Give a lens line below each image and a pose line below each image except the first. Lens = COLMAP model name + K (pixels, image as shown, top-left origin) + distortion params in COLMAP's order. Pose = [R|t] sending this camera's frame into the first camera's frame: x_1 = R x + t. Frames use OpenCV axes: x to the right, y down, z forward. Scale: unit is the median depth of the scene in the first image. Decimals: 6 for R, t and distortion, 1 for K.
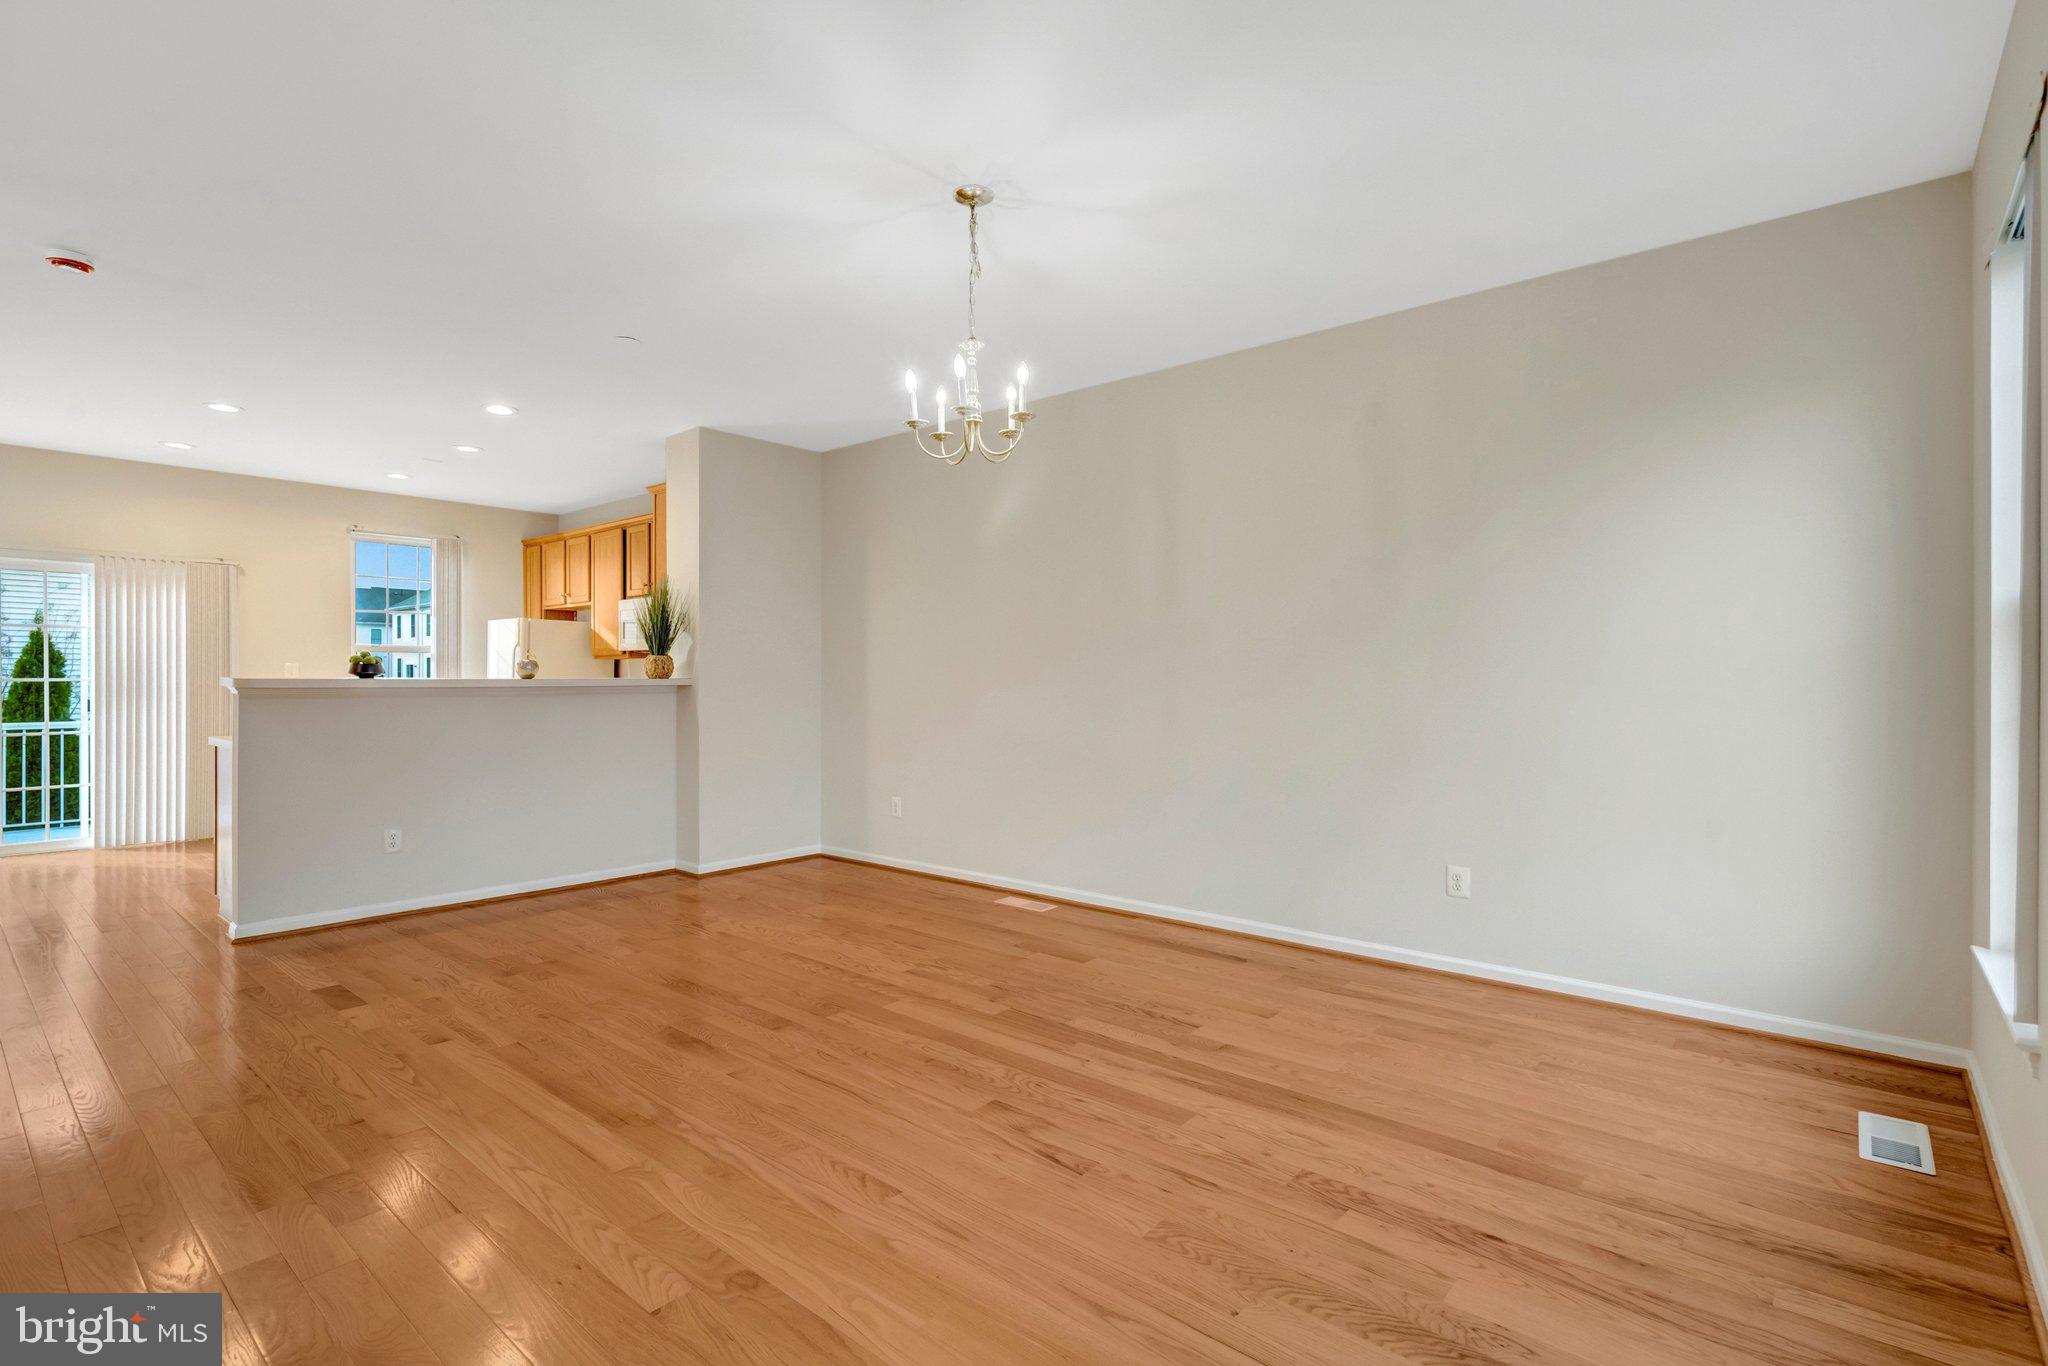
lens RADIAL K [[954.8, 0, 1031.1], [0, 954.8, 691.3], [0, 0, 1]] dist [-0.000699, 0.001807]
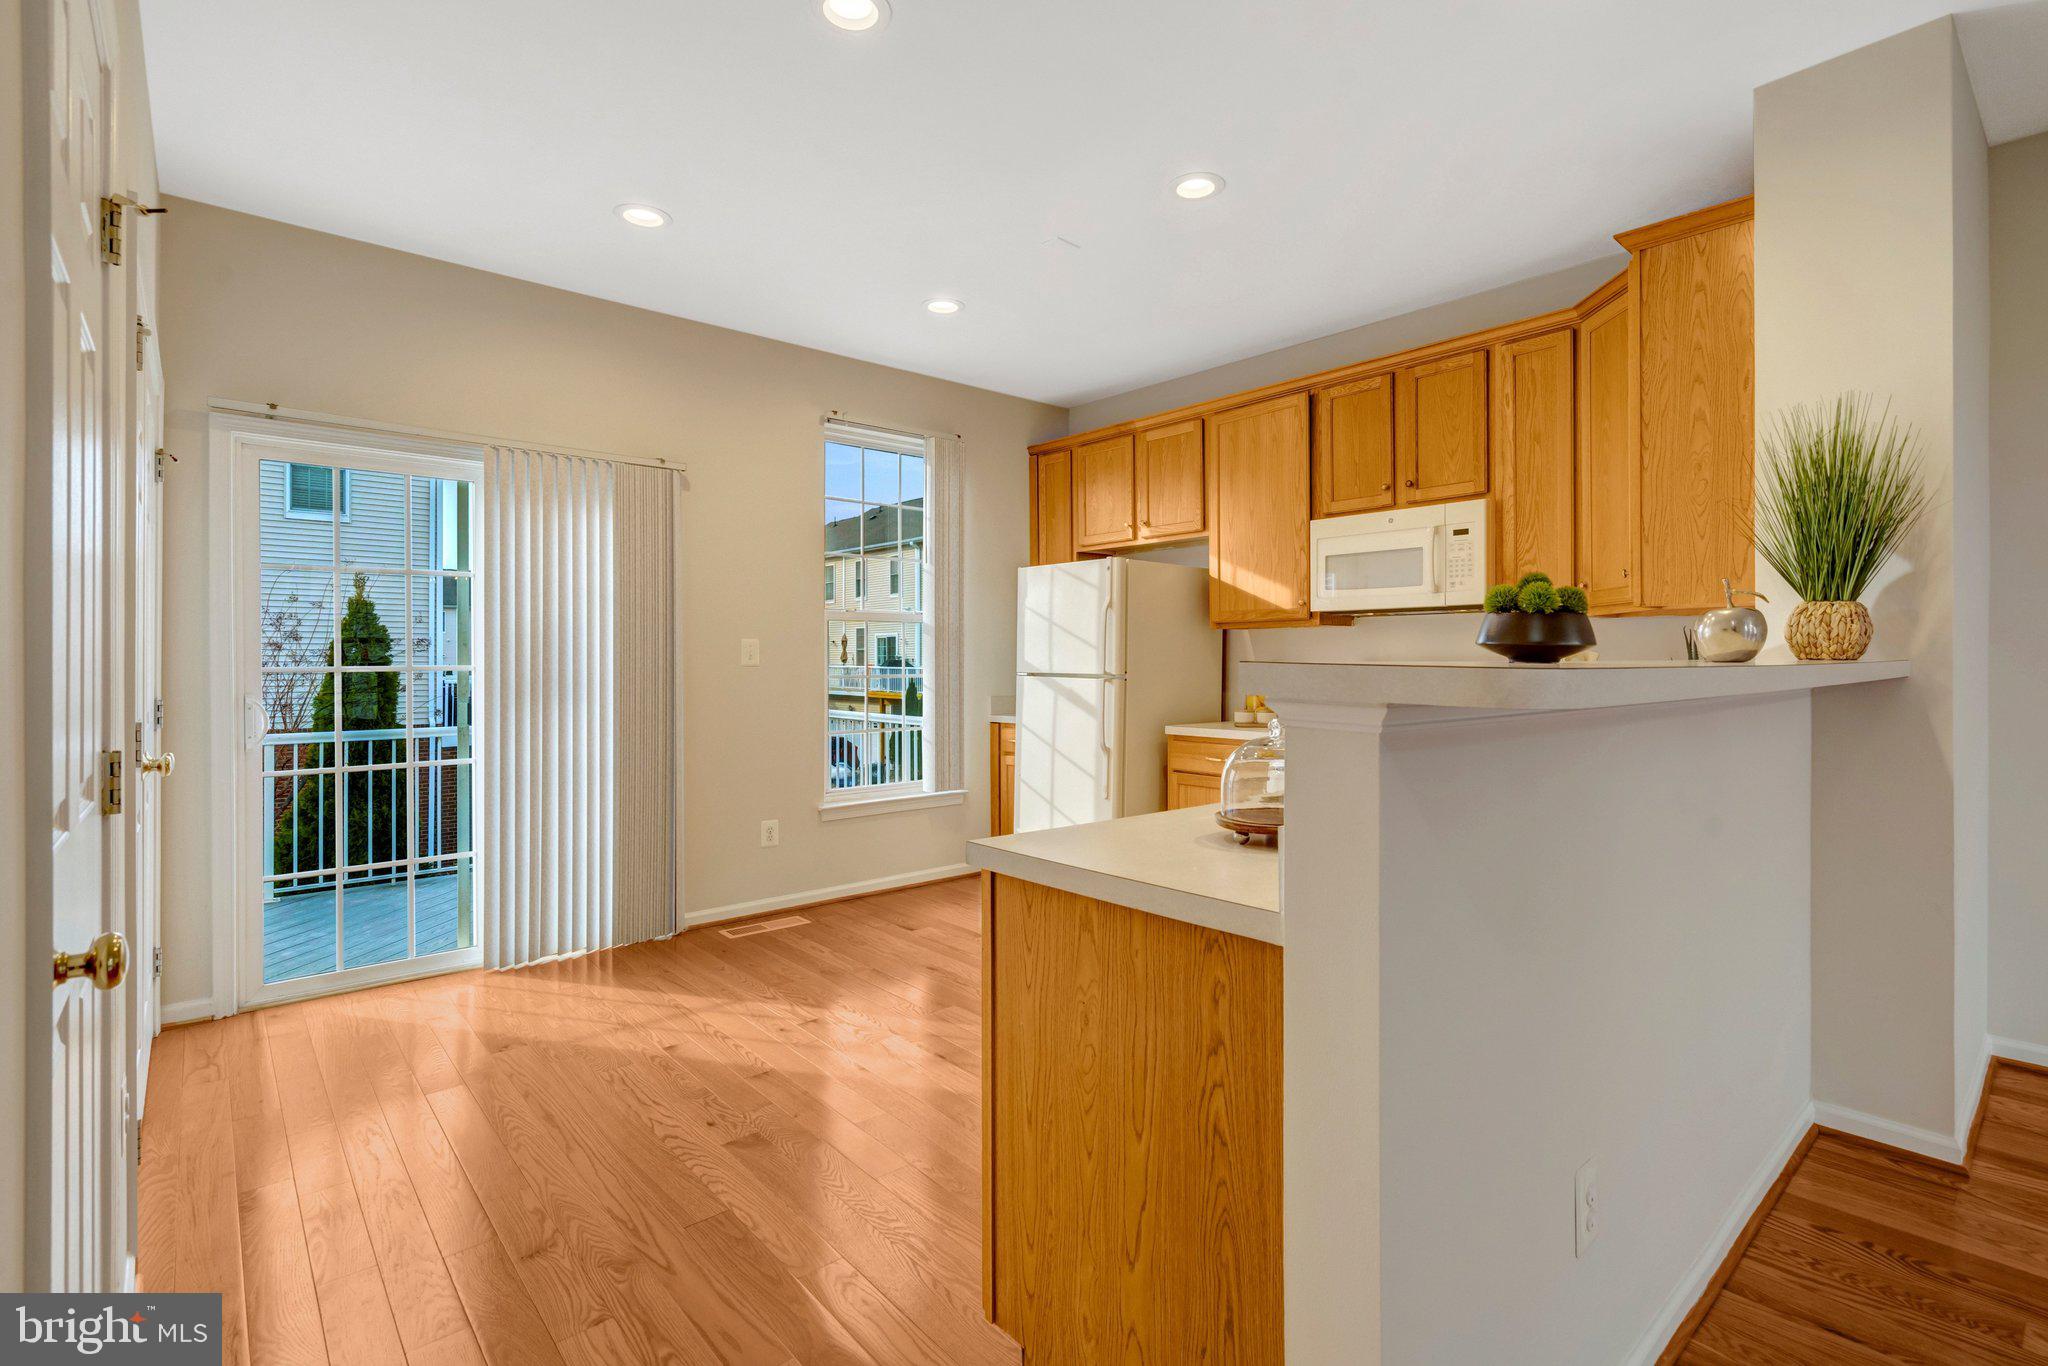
lens RADIAL K [[954.8, 0, 1034.3], [0, 954.8, 668.6], [0, 0, 1]] dist [-0.000699, 0.001807]
pose [[0.989714, -0.003116, -0.143025, -0.852585], [0.001419, 0.999927, -0.011969, -0.005997], [0.143052, 0.011643, 0.989647, 0.723313]]
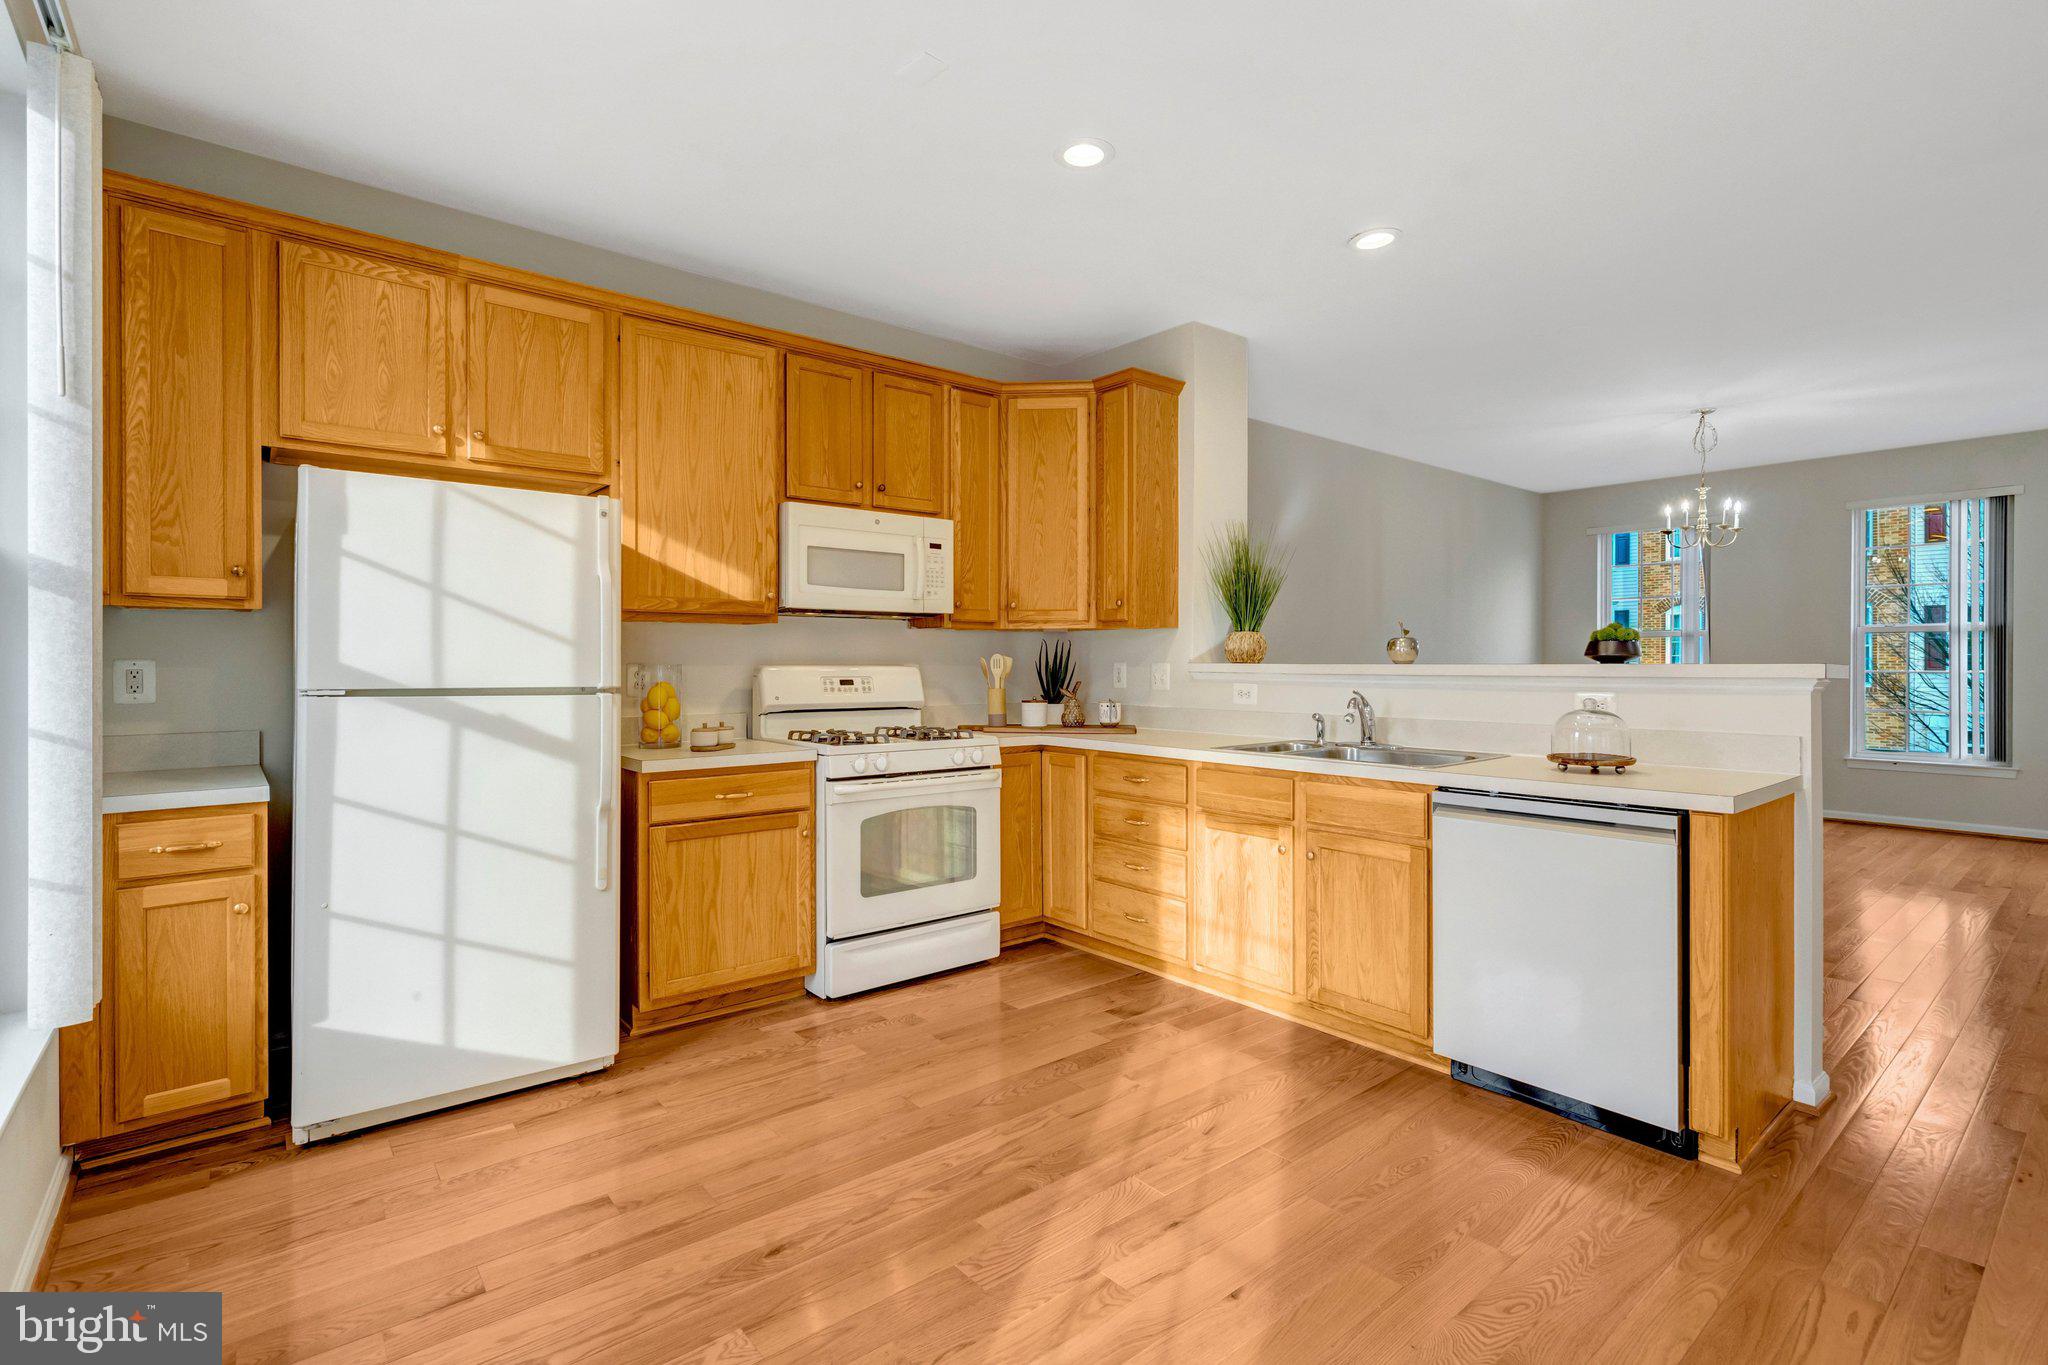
lens RADIAL K [[954.8, 0, 1026.7], [0, 954.8, 670.2], [0, 0, 1]] dist [-0.000699, 0.001807]
pose [[0.177762, -0.010201, 0.984021, -1.461779], [0.021389, 0.999750, 0.006500, -0.020108], [-0.983841, 0.019892, 0.177936, 1.334223]]
